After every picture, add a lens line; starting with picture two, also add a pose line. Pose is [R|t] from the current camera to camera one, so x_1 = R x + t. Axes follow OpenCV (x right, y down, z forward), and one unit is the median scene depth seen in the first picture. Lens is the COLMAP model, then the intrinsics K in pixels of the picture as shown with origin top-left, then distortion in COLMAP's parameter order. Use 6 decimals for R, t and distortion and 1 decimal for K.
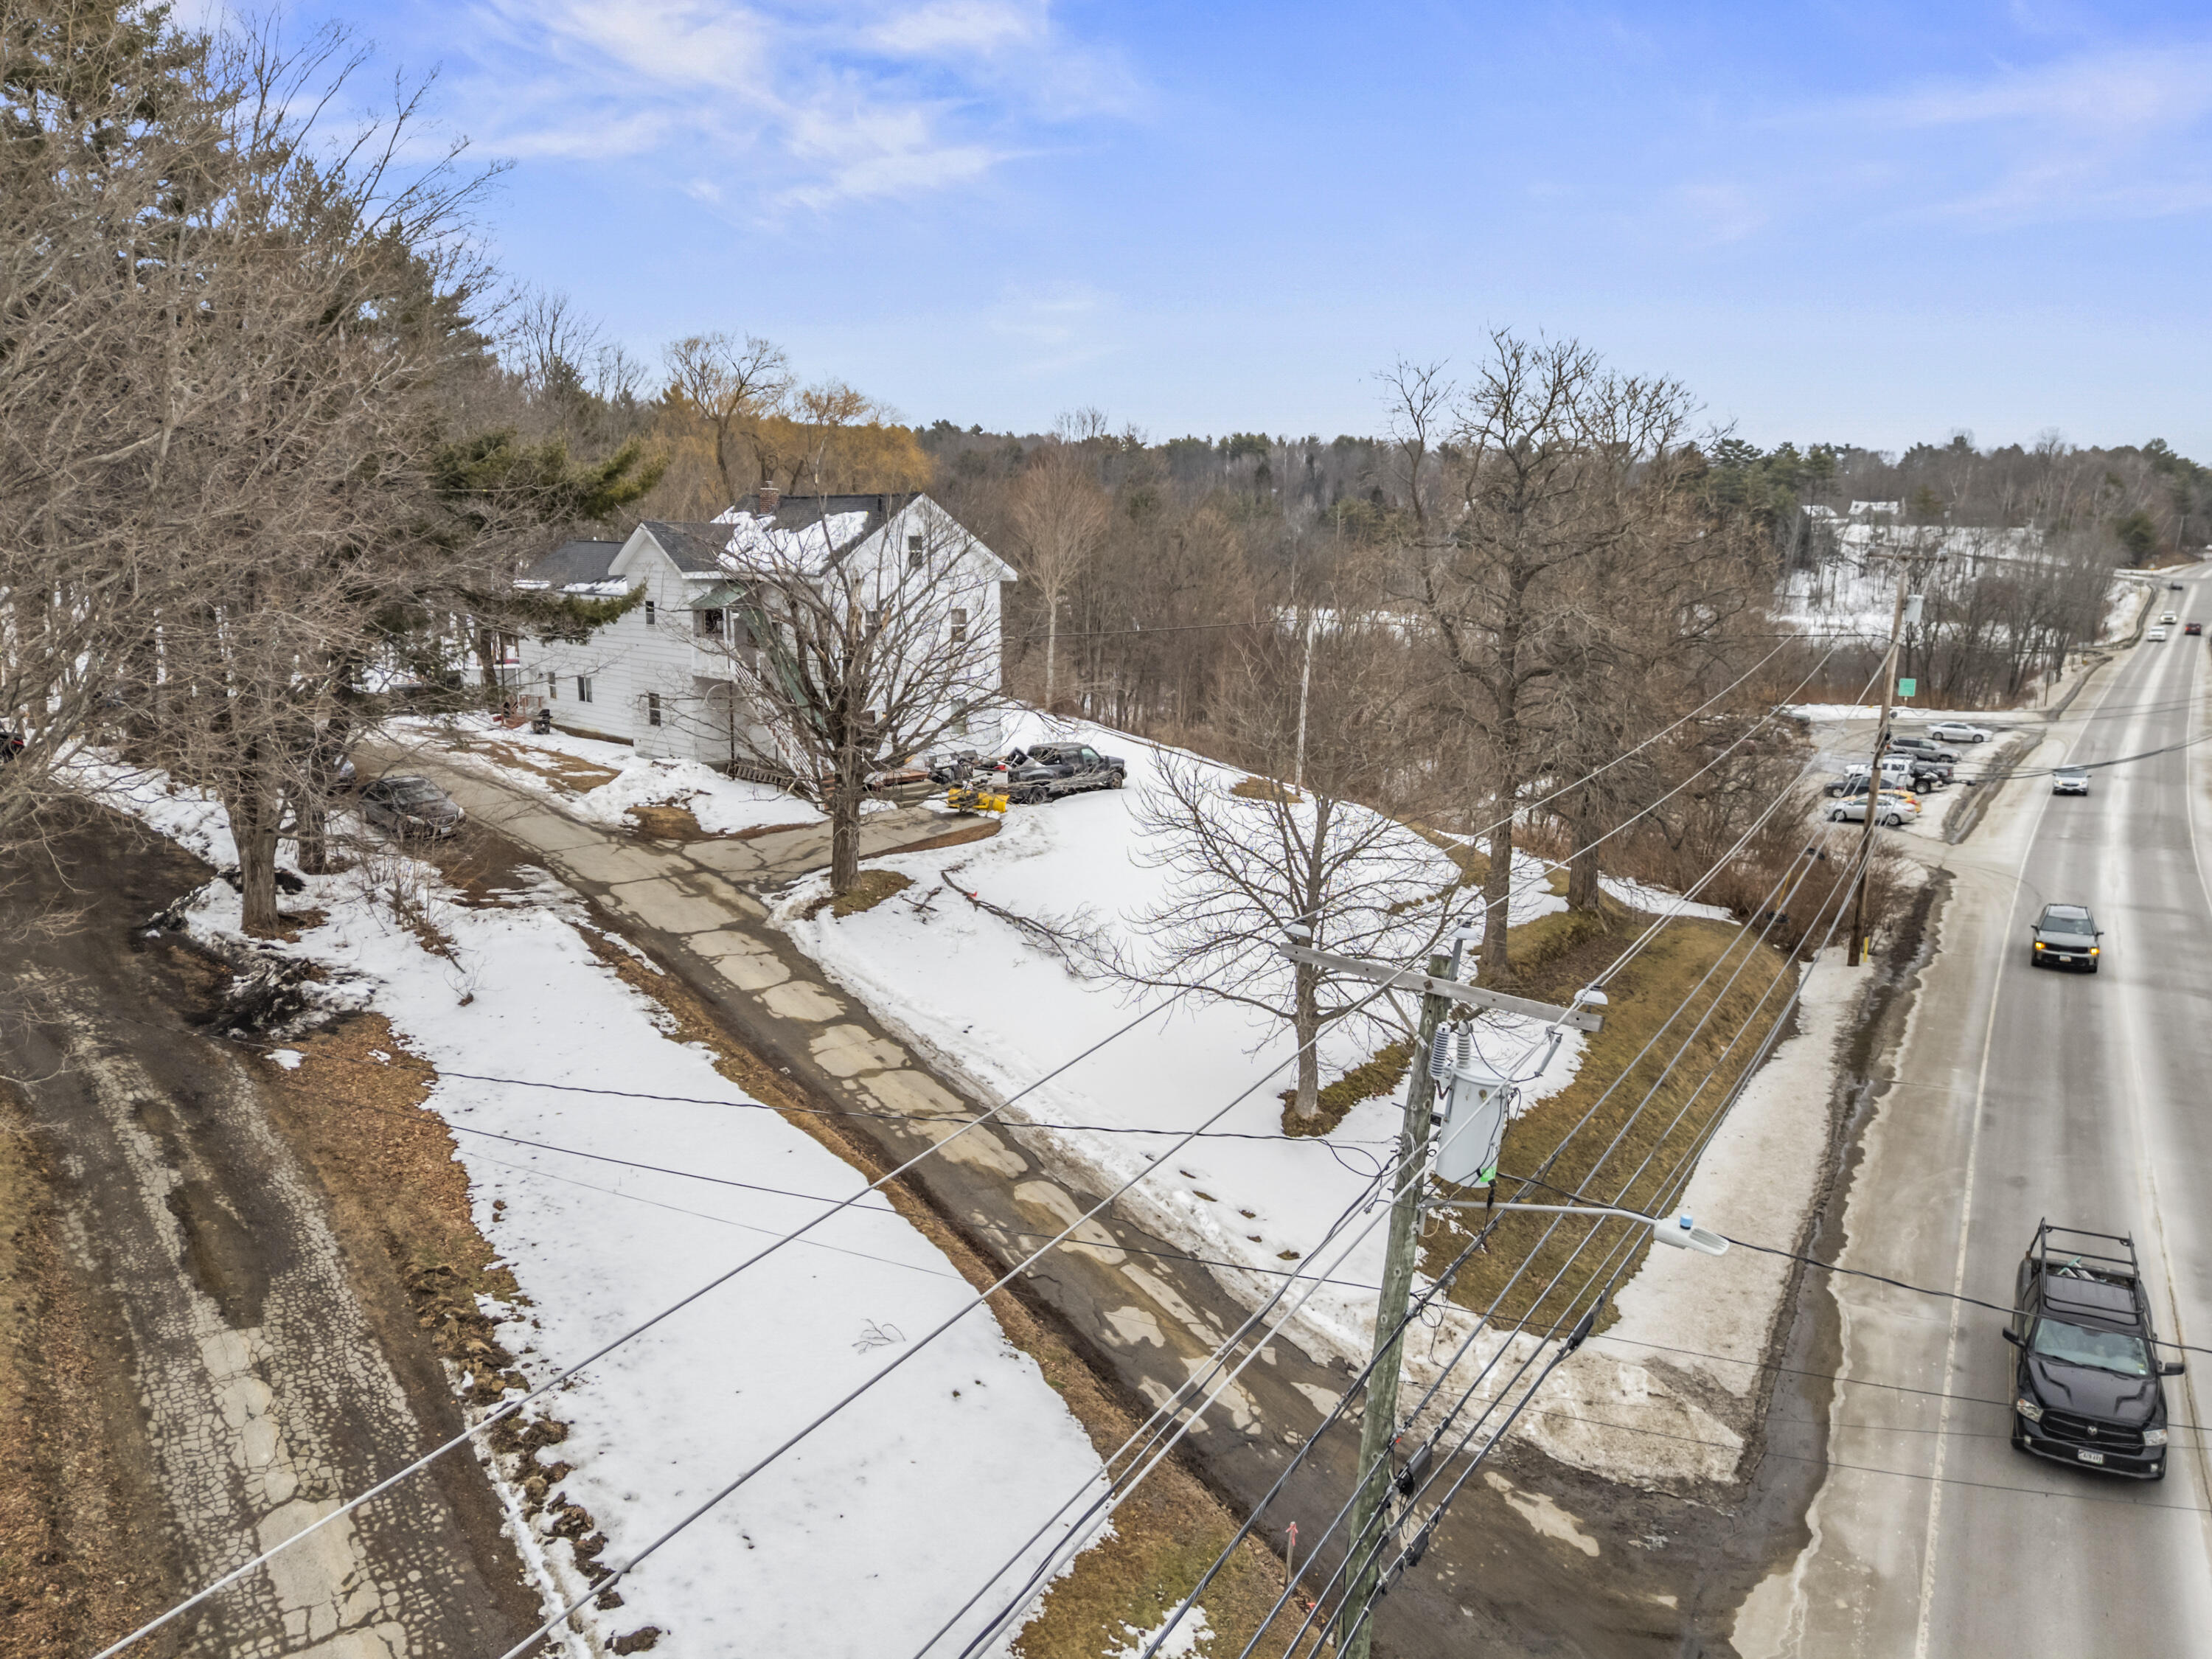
lens RADIAL K [[1627.2, 0, 1104.9], [0, 1627.2, 830.5], [0, 0, 1]] dist [0.052128, -0.041882]
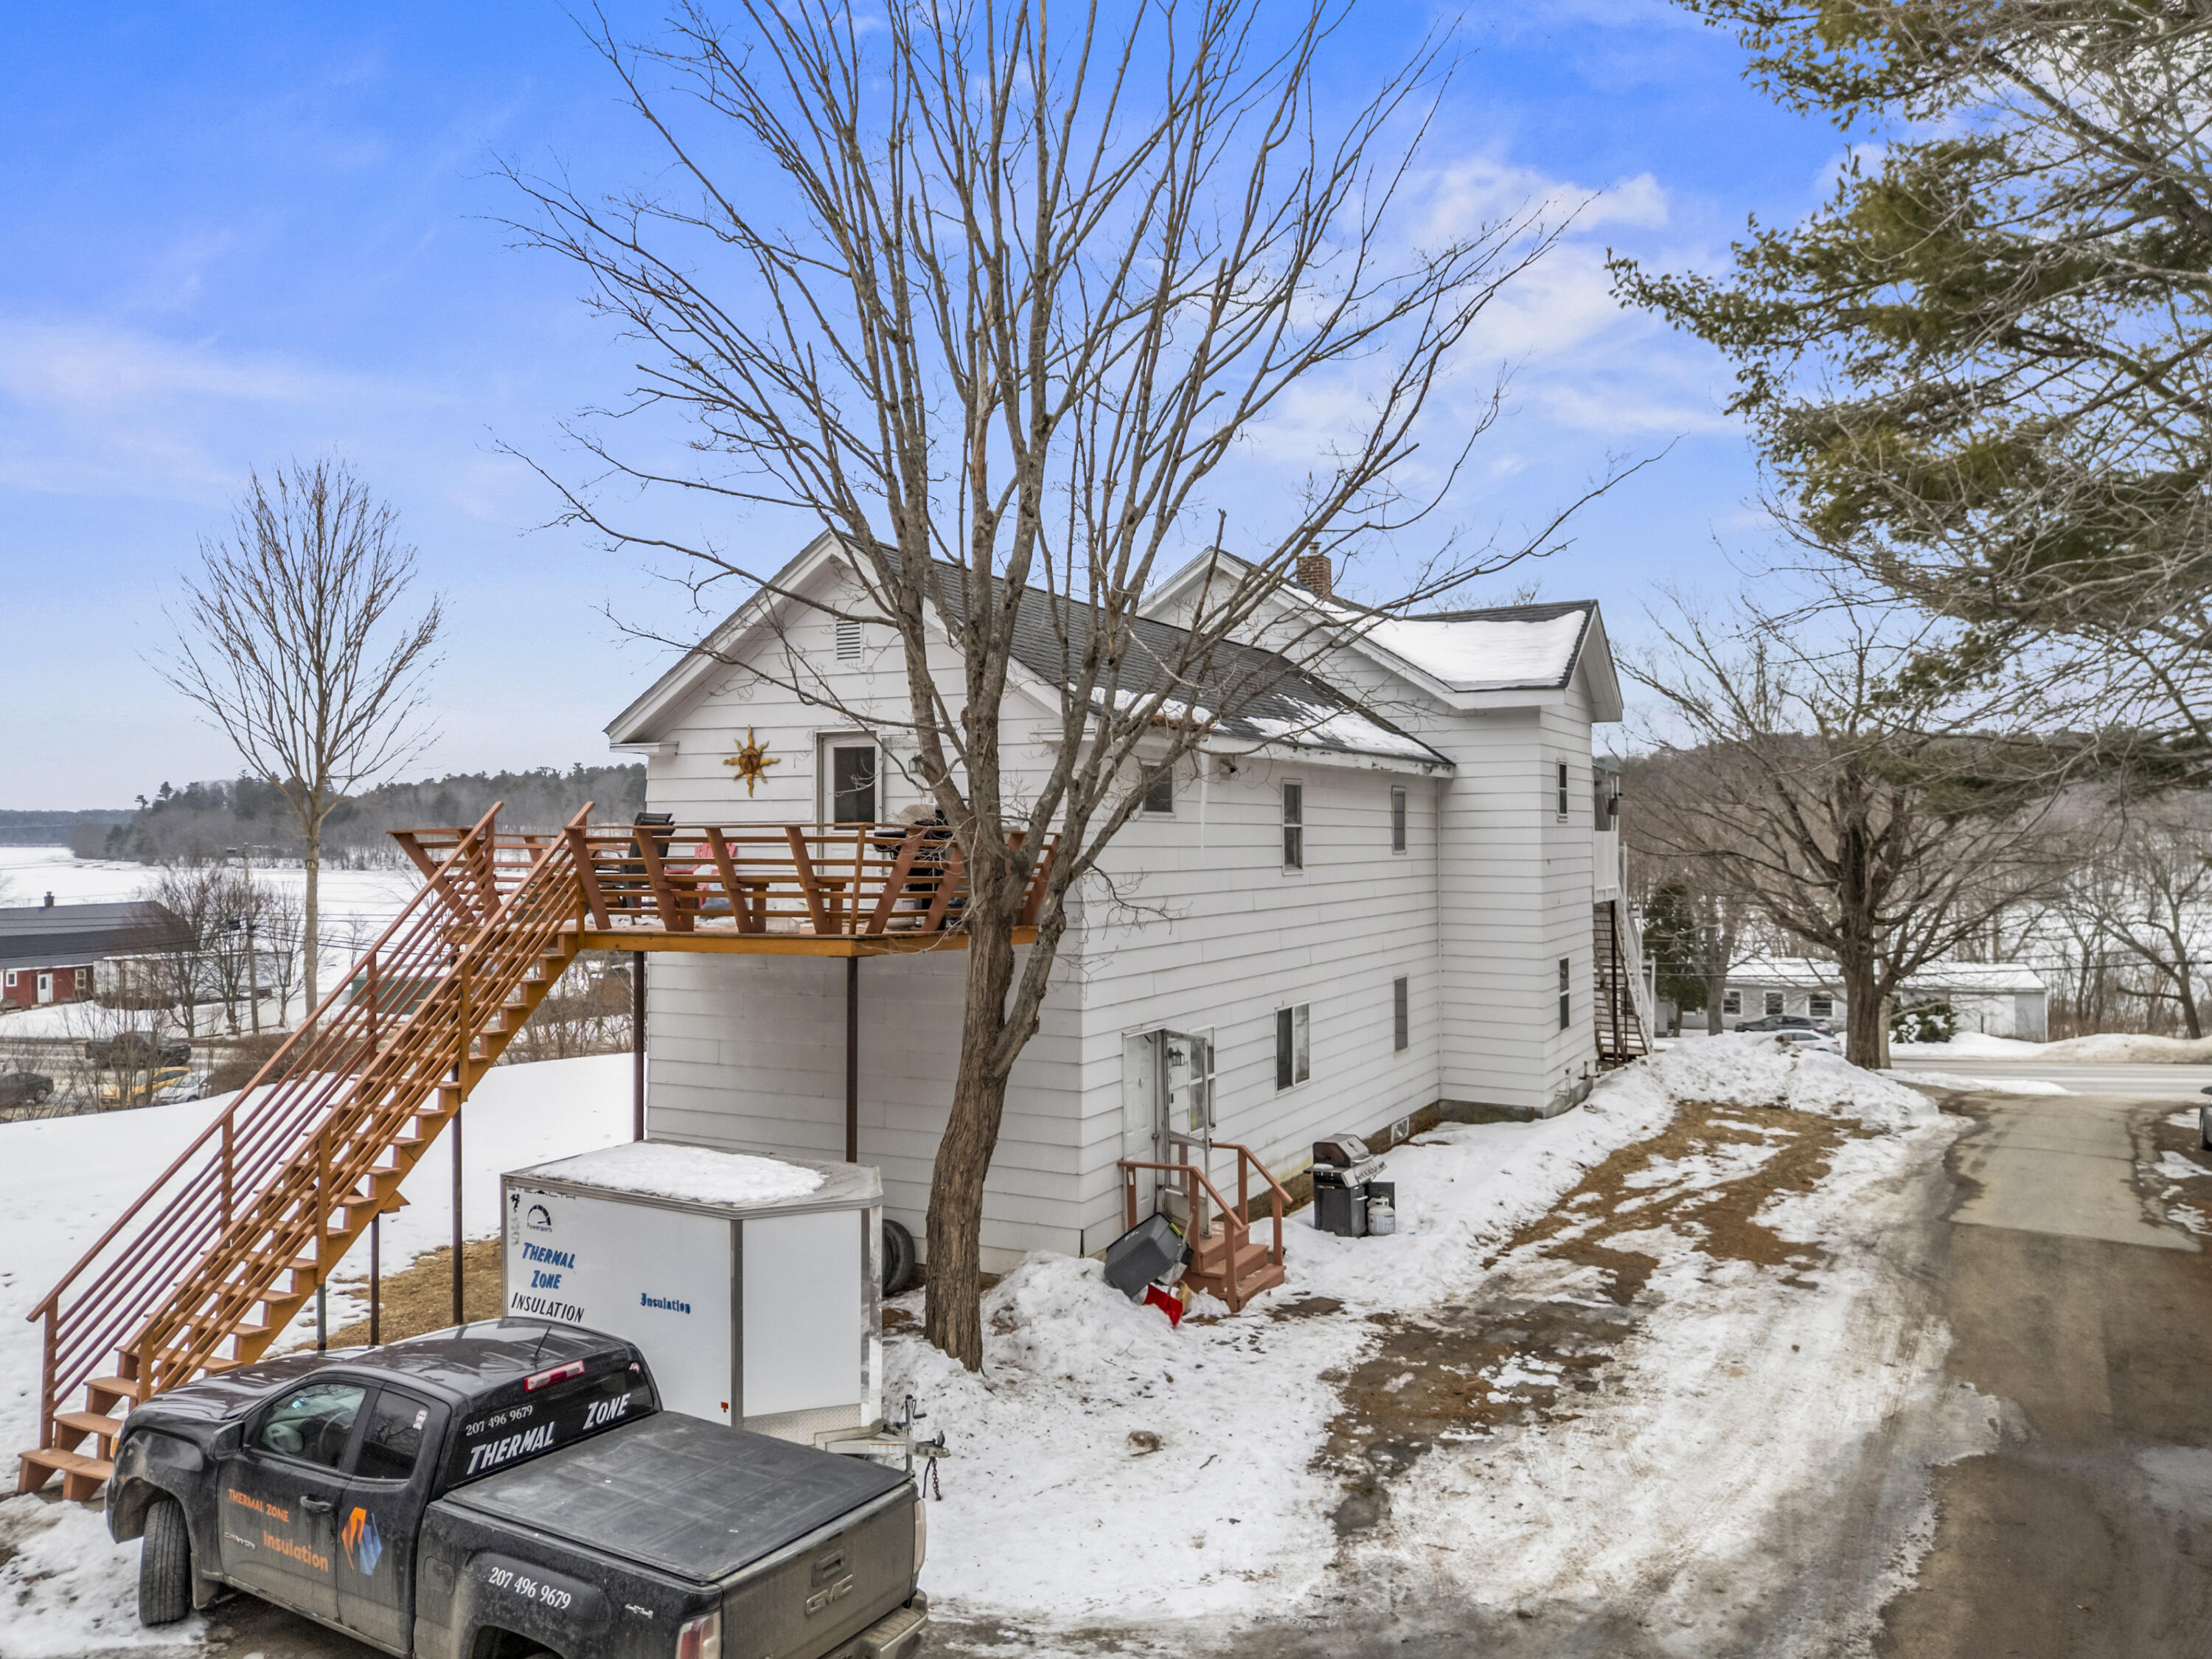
lens RADIAL K [[1627.2, 0, 1094.1], [0, 1627.2, 825.7], [0, 0, 1]] dist [0.052128, -0.041882]
pose [[-0.304467, 0.000004, 0.952523, -0.865920], [0.173487, 0.983274, 0.055449, -0.217328], [-0.936591, 0.182133, -0.299375, 1.599956]]
